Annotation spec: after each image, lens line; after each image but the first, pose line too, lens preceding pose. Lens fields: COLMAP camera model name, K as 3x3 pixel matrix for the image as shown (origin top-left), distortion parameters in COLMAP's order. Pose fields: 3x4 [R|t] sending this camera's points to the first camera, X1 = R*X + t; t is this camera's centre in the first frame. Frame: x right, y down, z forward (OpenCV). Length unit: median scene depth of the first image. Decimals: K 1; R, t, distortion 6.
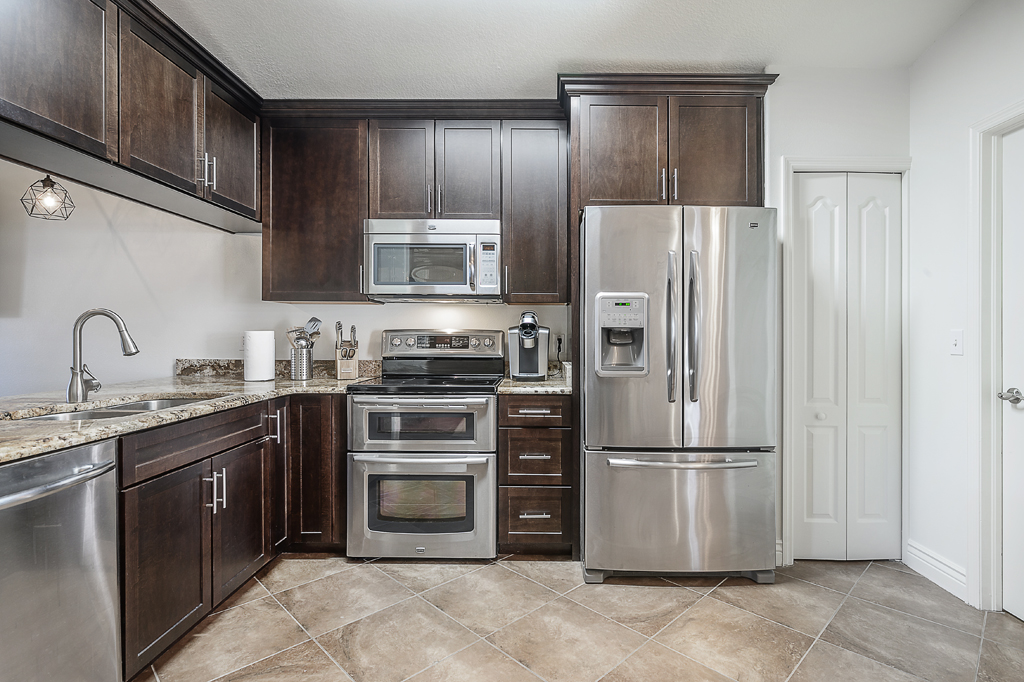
lens RADIAL K [[501.2, 0, 539.4], [0, 501.2, 335.0], [0, 0, 1]] dist [-0.009607, 0.002712]
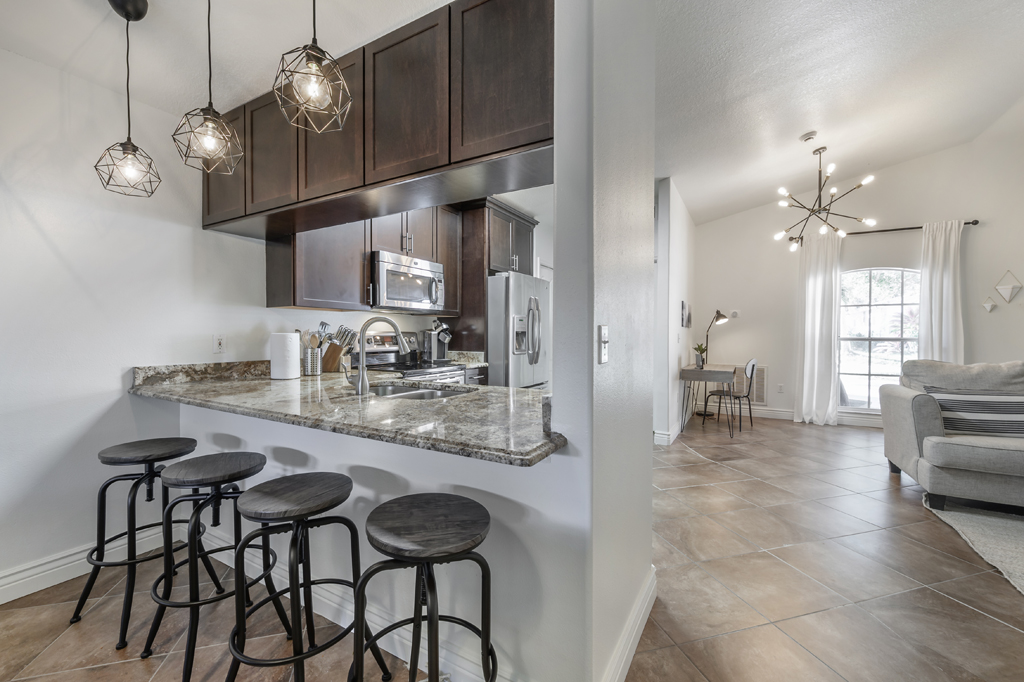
lens RADIAL K [[426.3, 0, 514.0], [0, 426.3, 327.2], [0, 0, 1]] dist [-0.000457, 0.000104]
pose [[0.494567, 0.009700, 0.869085, -1.264330], [0.002751, 0.999915, -0.012726, -0.009148], [-0.869135, 0.008684, 0.494498, 0.122851]]
